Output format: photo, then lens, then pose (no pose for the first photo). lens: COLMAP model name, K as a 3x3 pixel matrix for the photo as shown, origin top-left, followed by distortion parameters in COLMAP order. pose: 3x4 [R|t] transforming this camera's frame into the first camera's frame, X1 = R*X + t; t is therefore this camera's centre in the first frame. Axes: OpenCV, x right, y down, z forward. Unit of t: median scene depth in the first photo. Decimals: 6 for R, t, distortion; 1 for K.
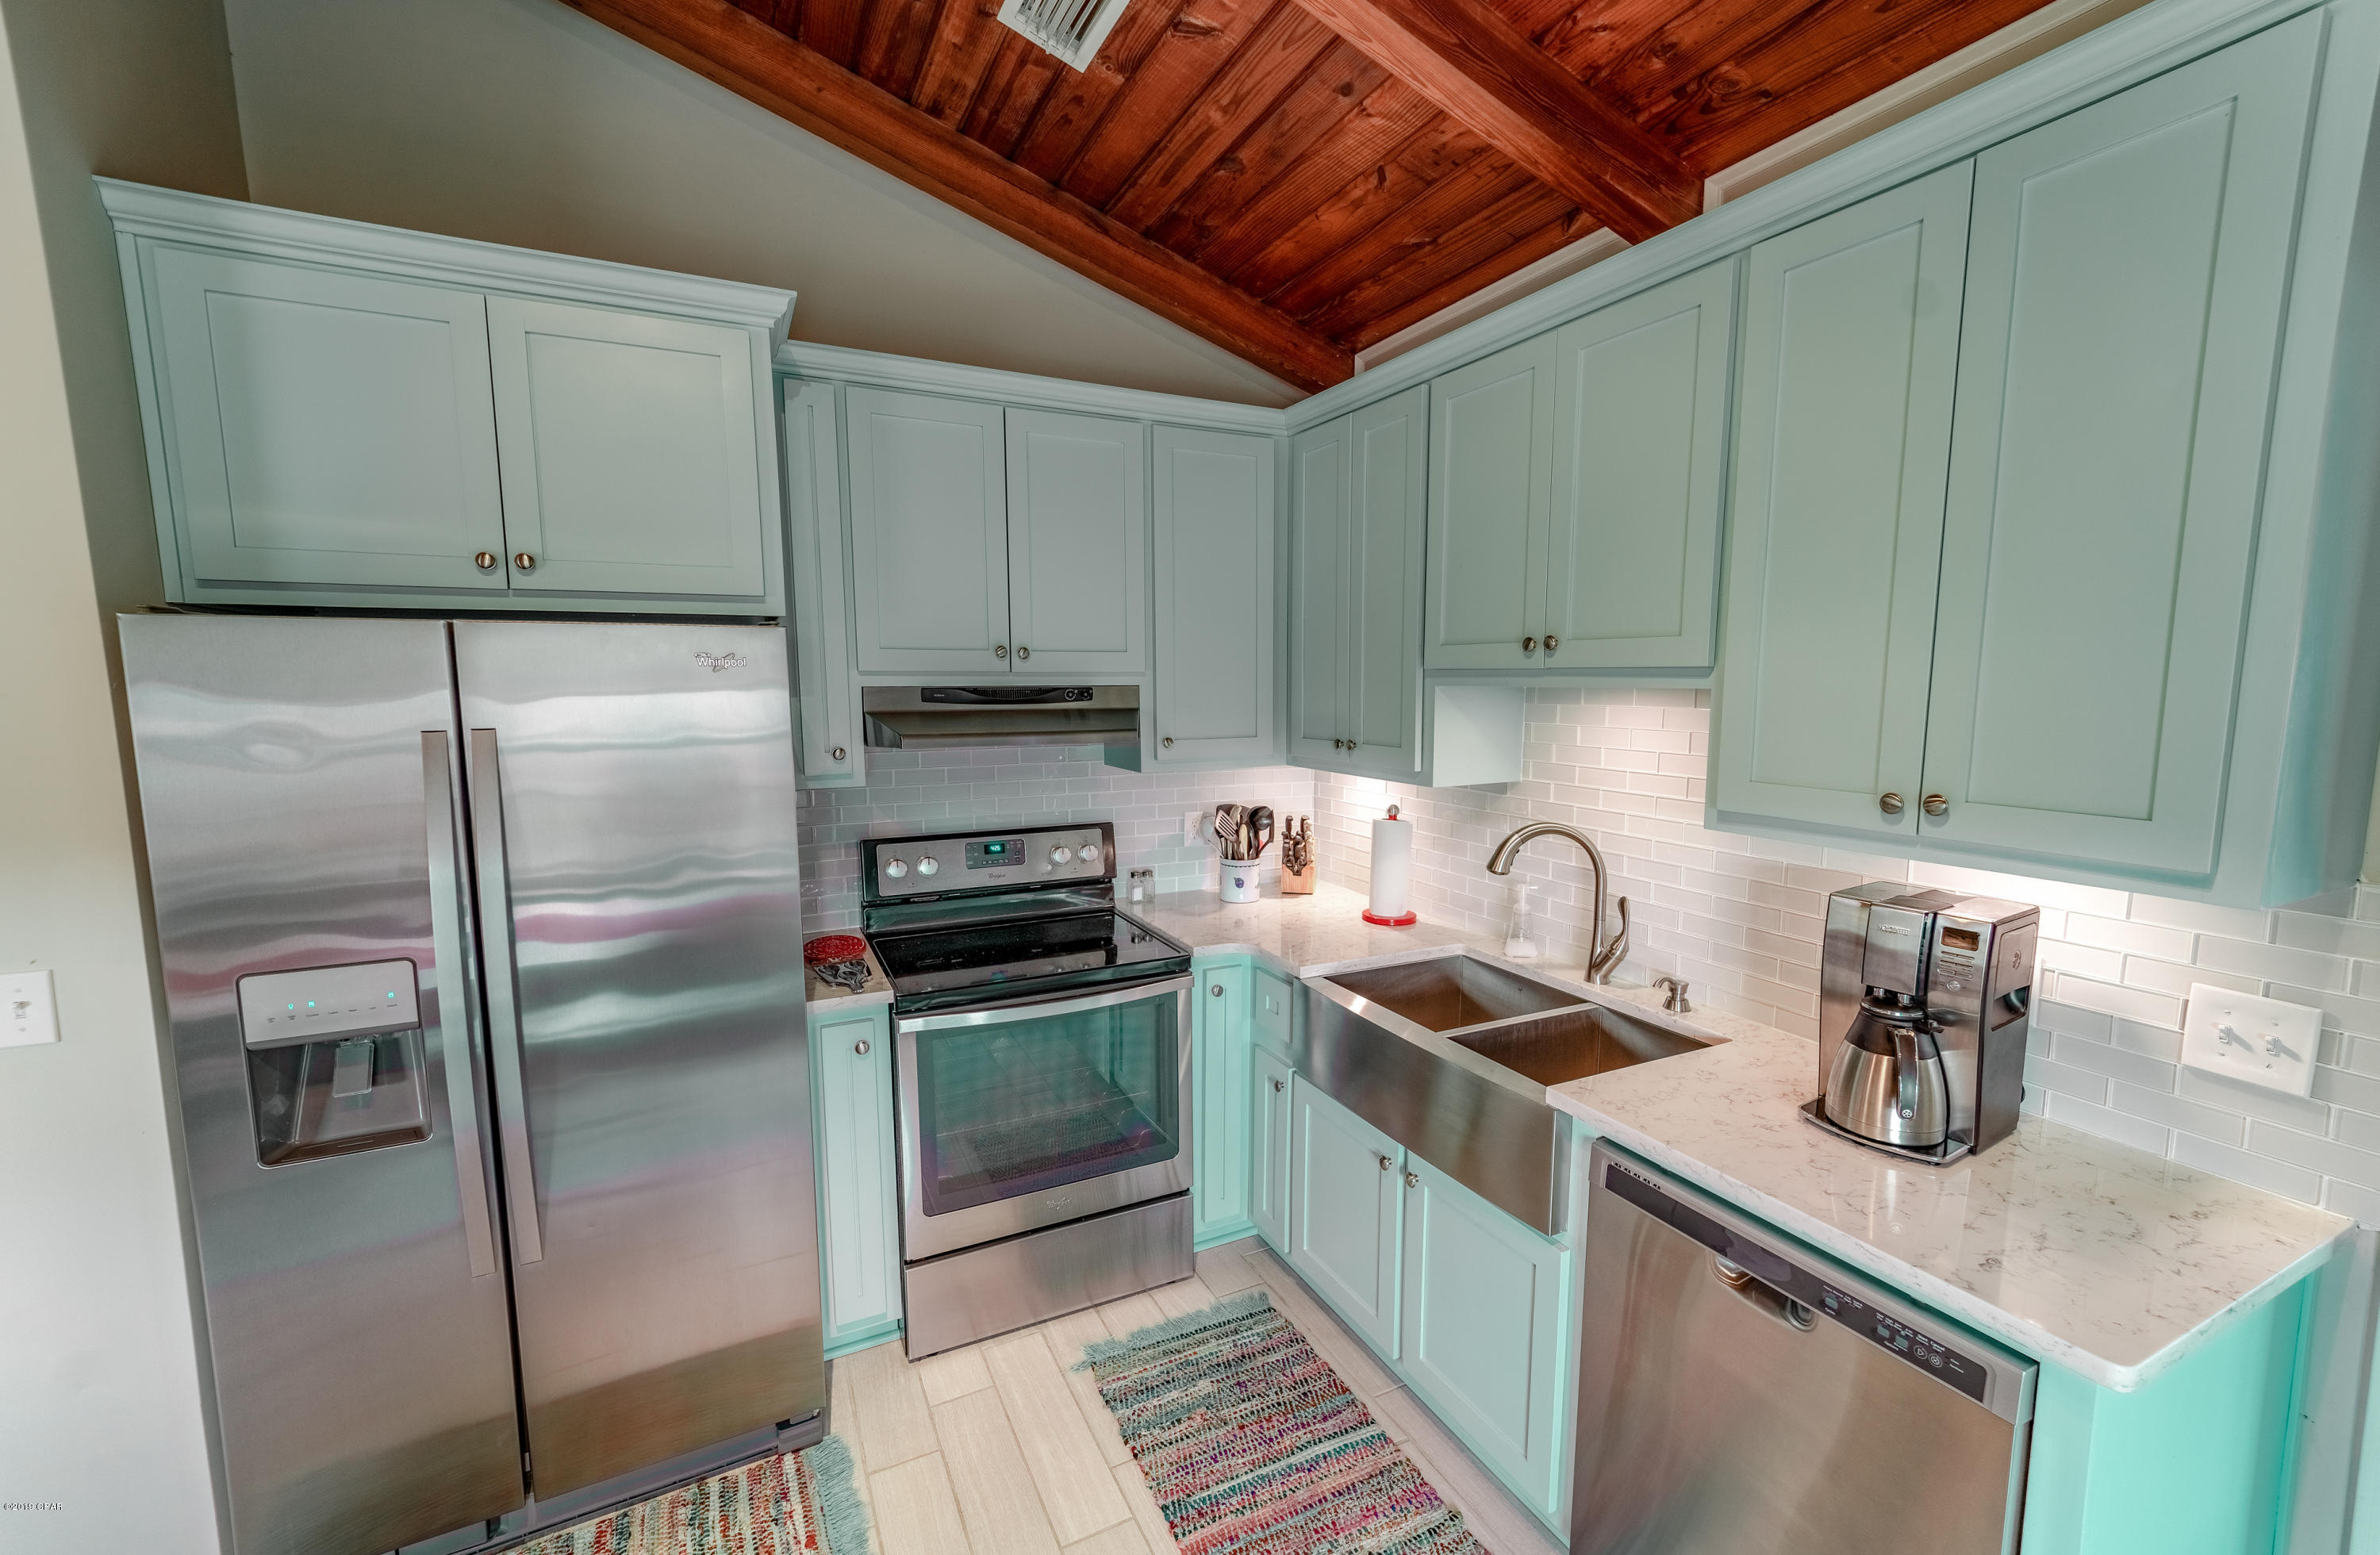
lens RADIAL K [[959.0, 0, 1198.1], [0, 959.0, 788.4], [0, 0, 1]] dist [0.000886, -0.000309]
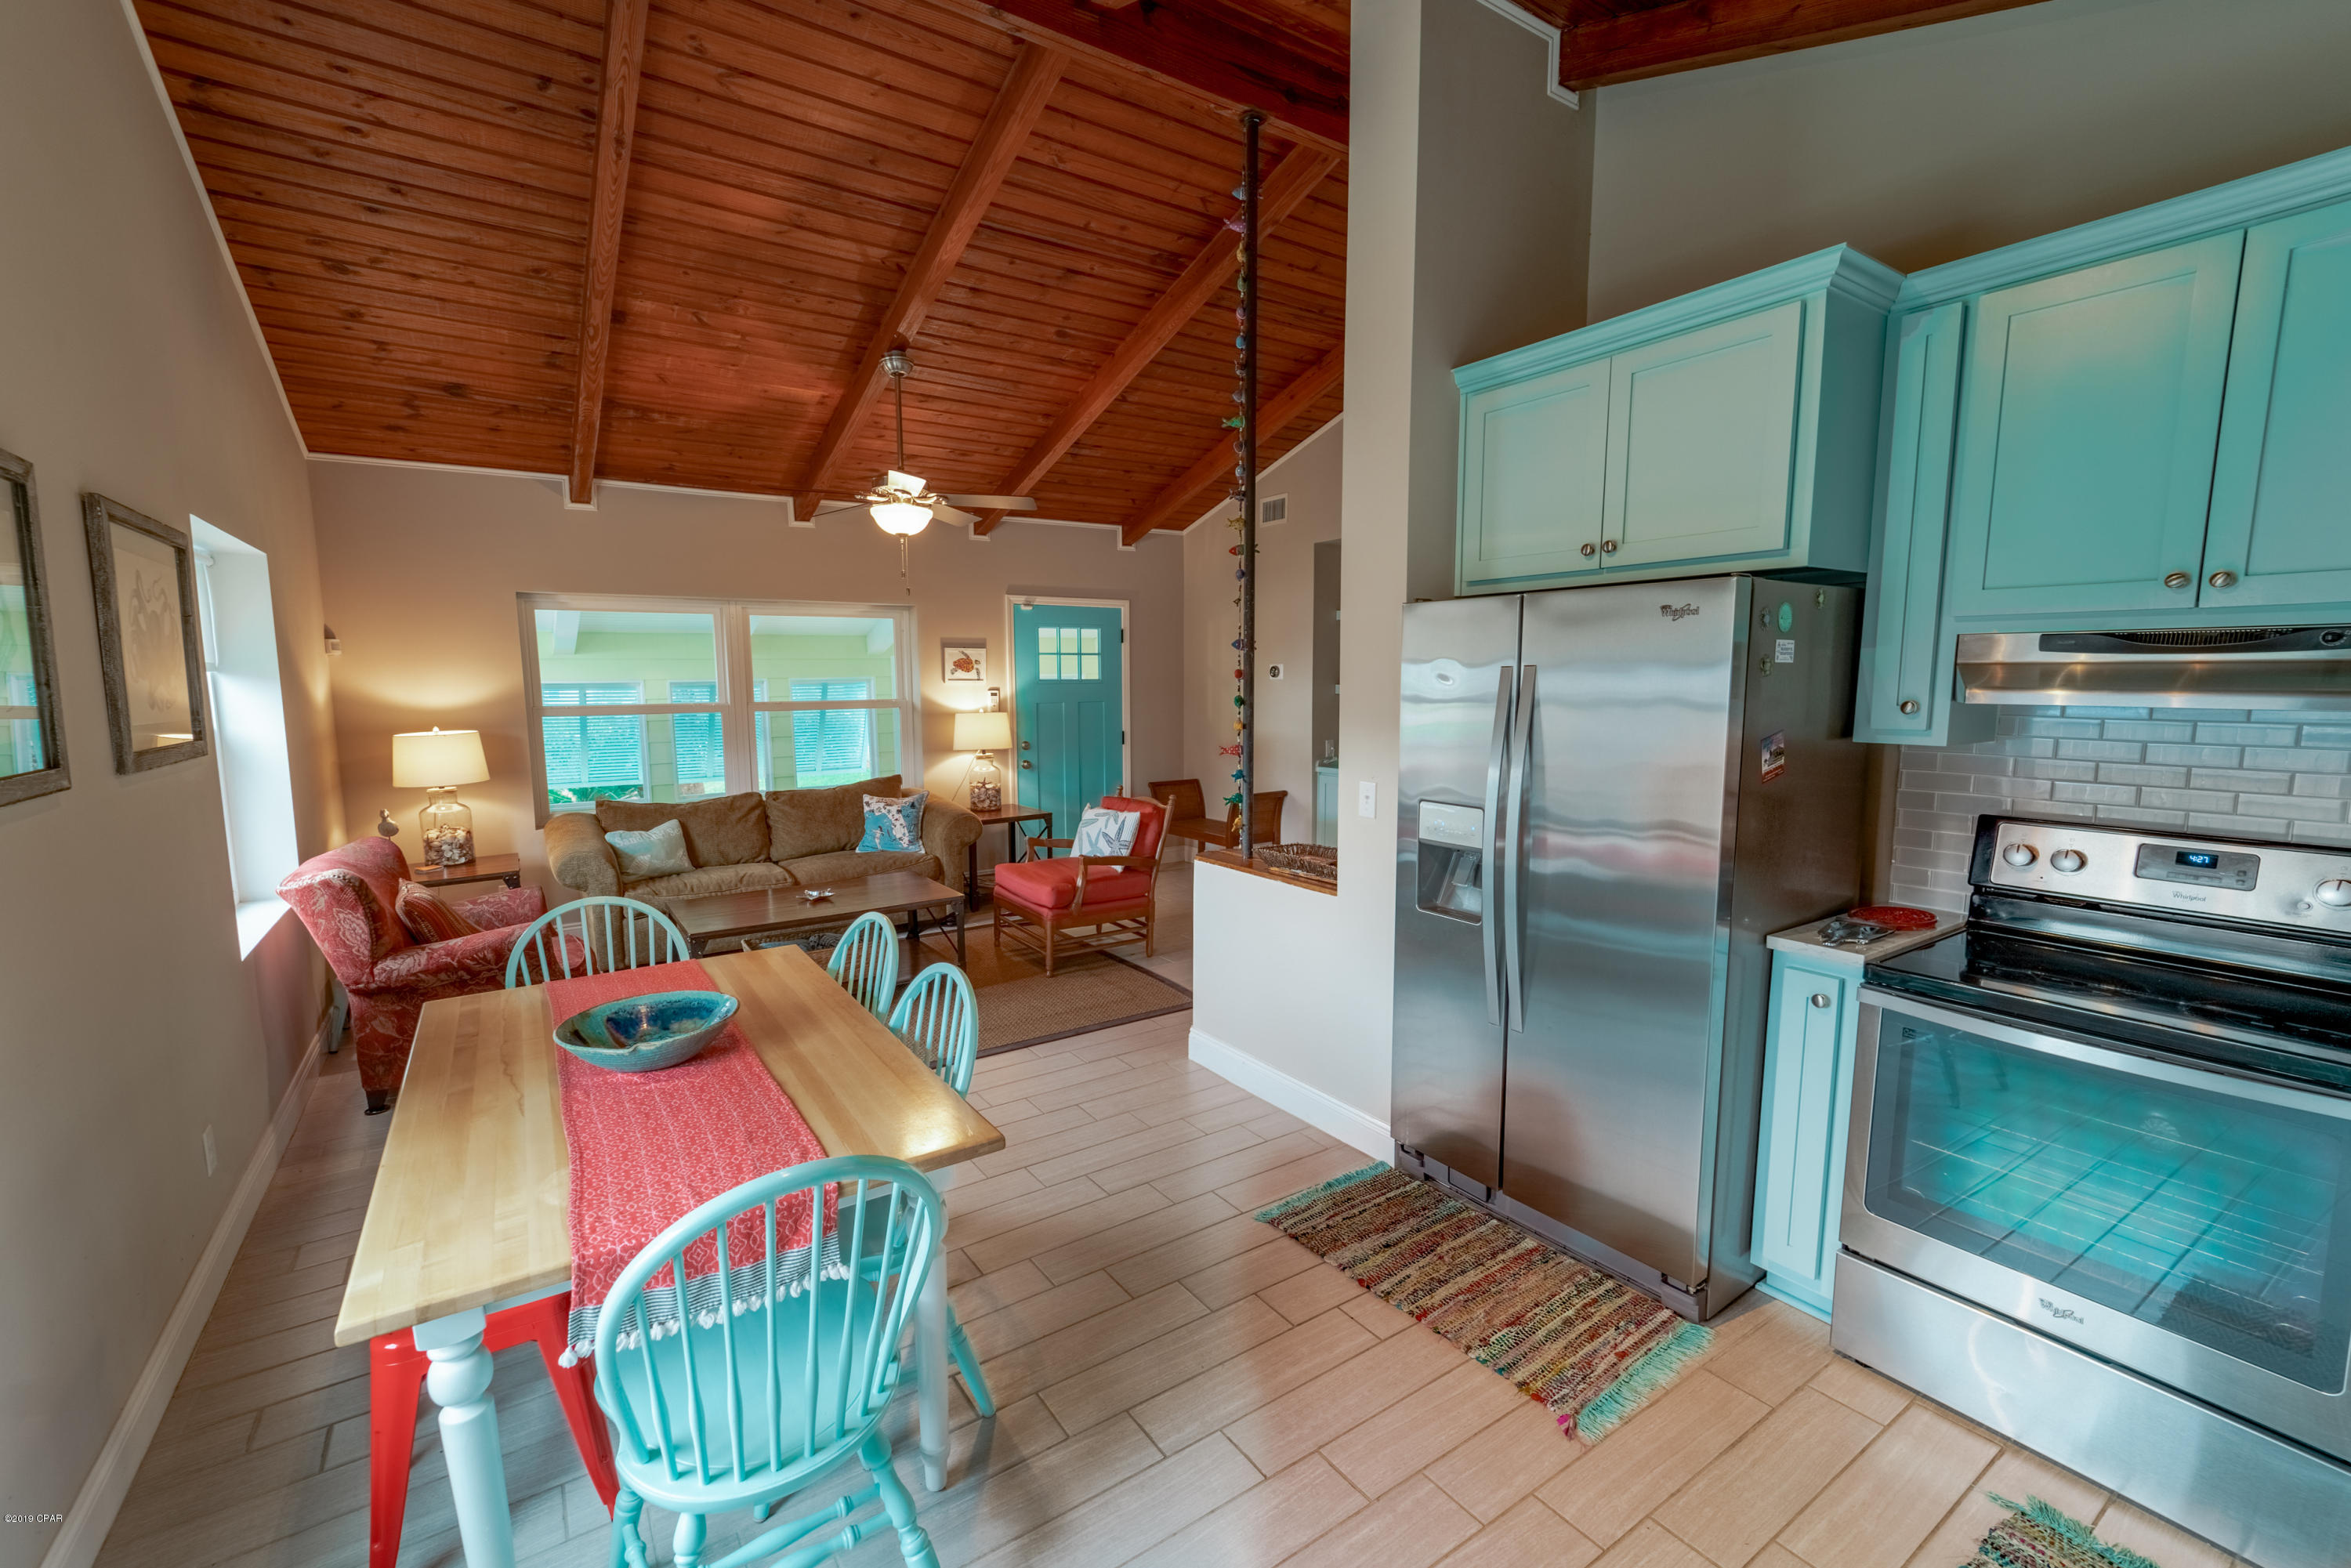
lens RADIAL K [[977.4, 0, 1144.1], [0, 977.4, 794.3], [0, 0, 1]] dist [0.009147, 0.000050]
pose [[0.113607, 0.123423, -0.985830, 0.520594], [-0.107626, 0.987944, 0.111285, 0.023351], [0.987679, 0.093458, 0.125521, 0.163083]]
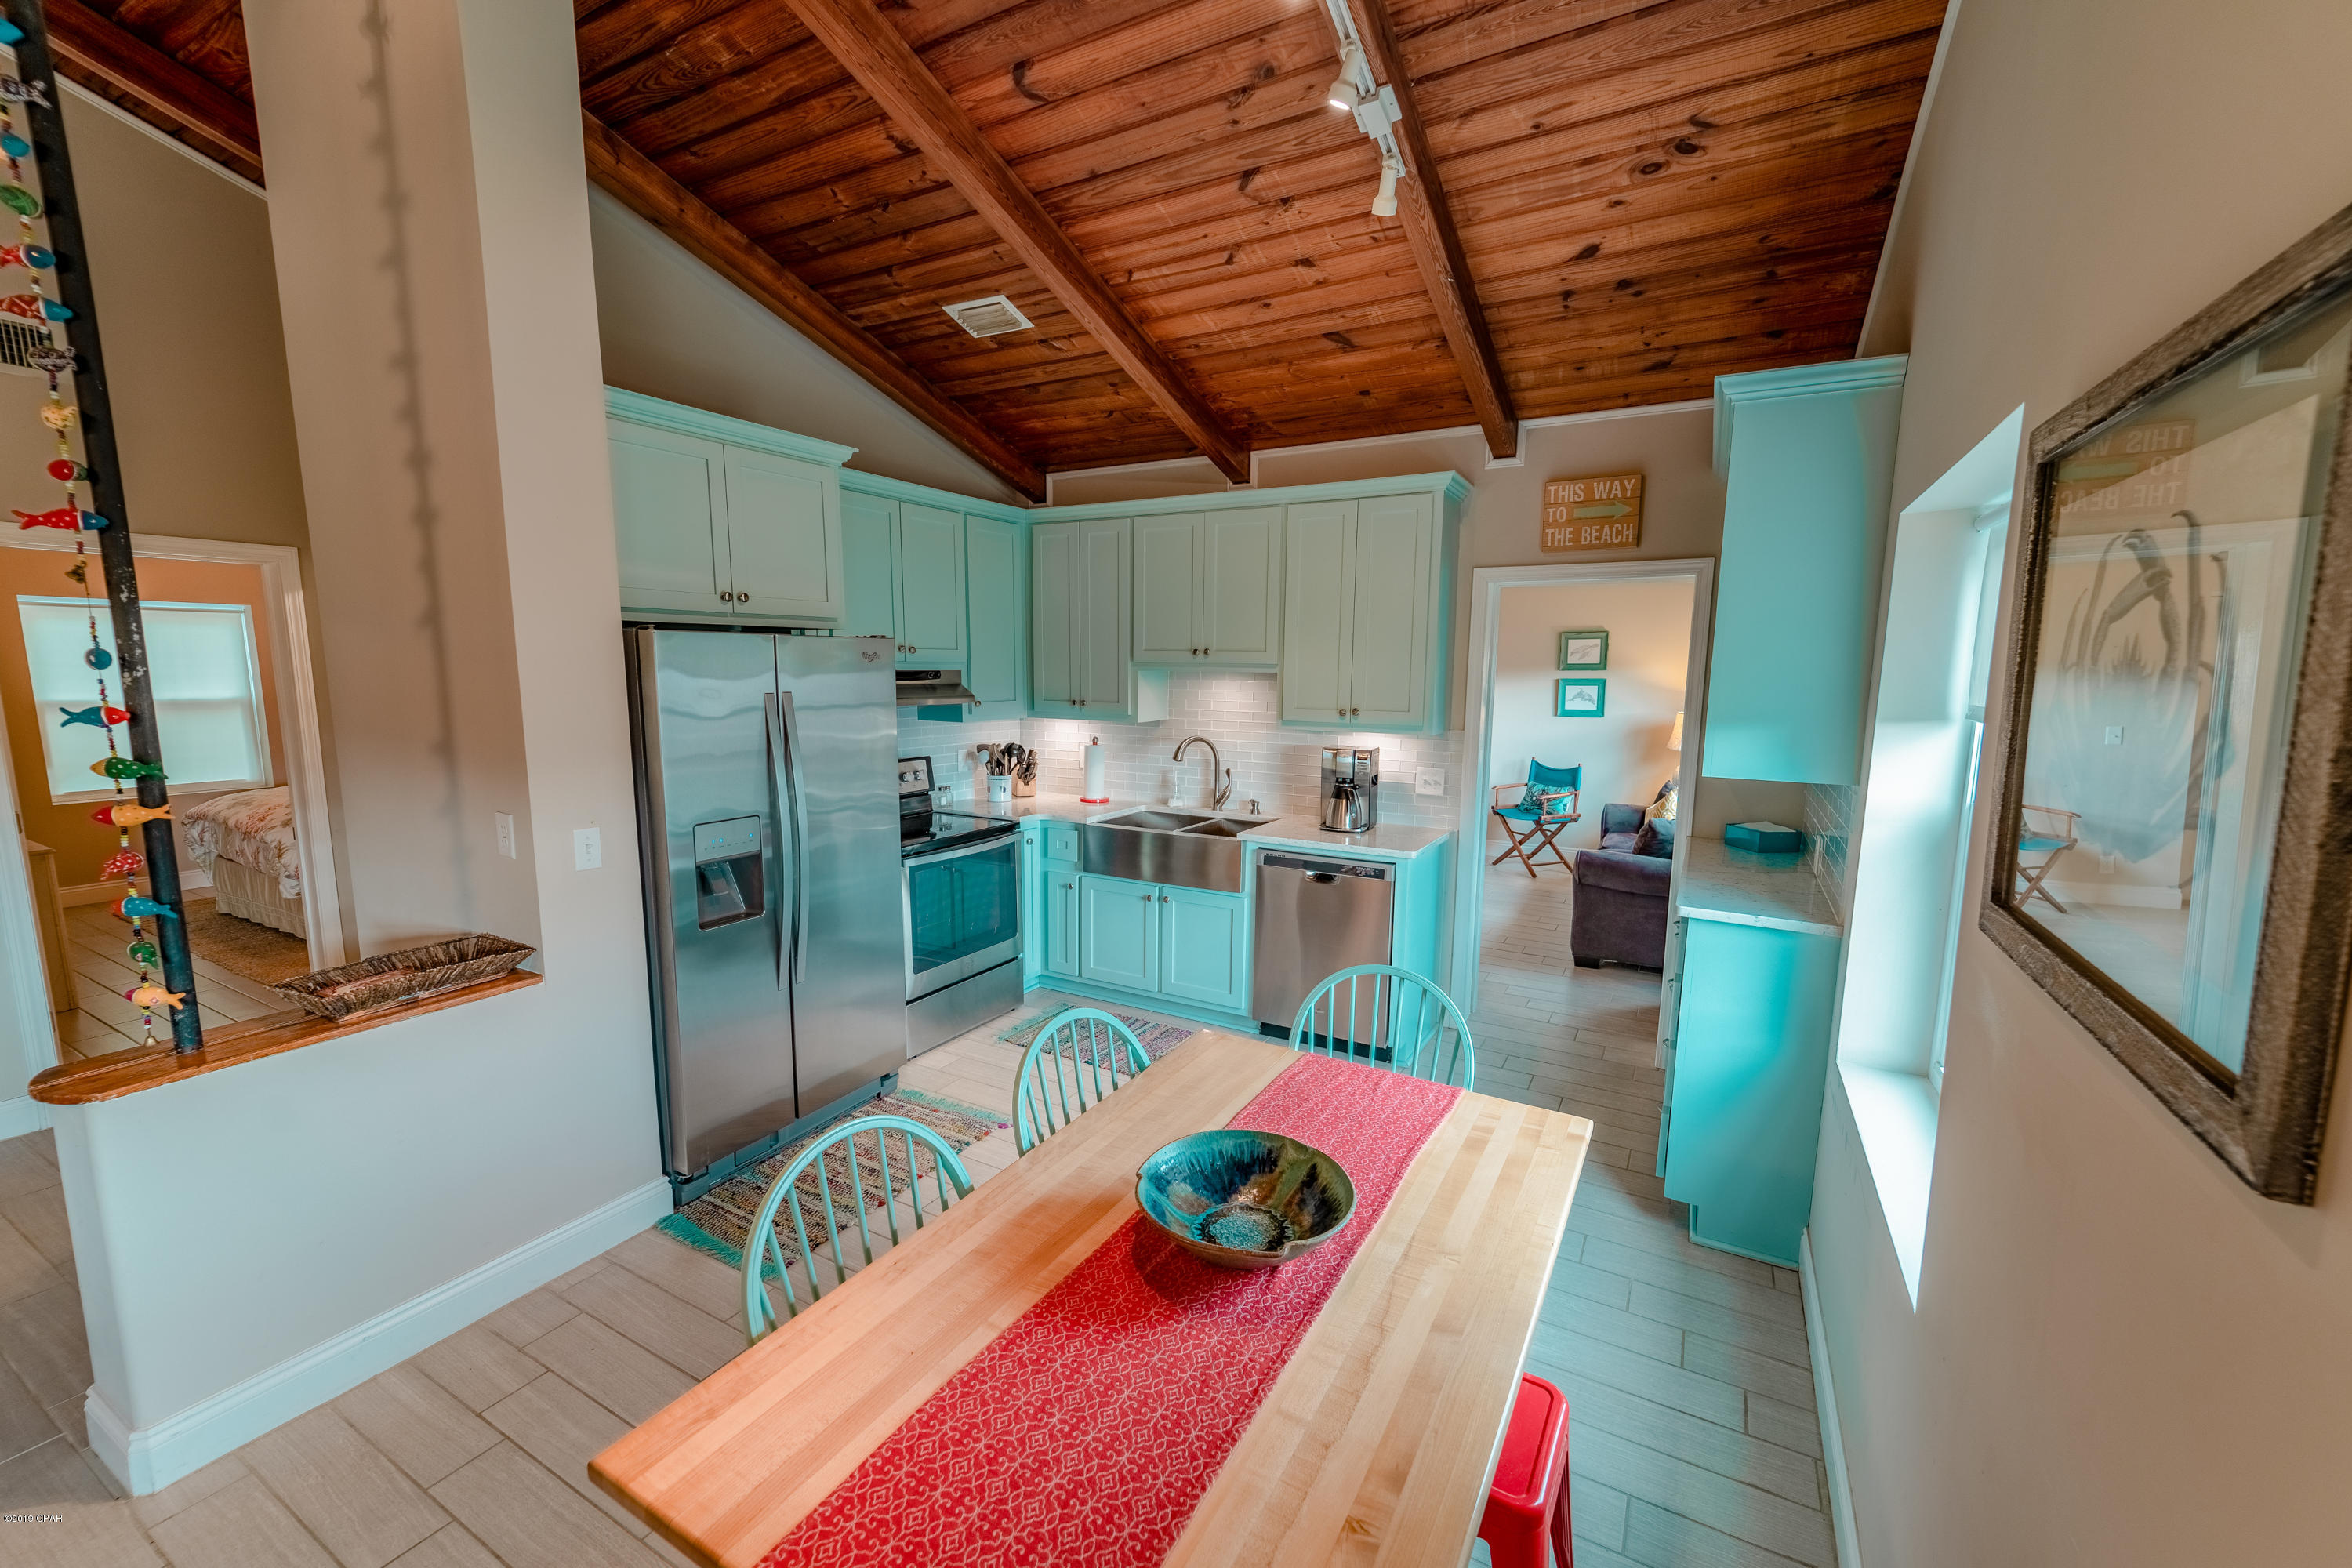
lens RADIAL K [[940.9, 0, 1178.2], [0, 940.9, 795.2], [0, 0, 1]] dist [0.000723, -0.000010]
pose [[0.829677, -0.068775, 0.553991, -0.823820], [0.053607, 0.997611, 0.043564, 0.073295], [-0.555664, -0.006447, 0.831382, -0.701623]]
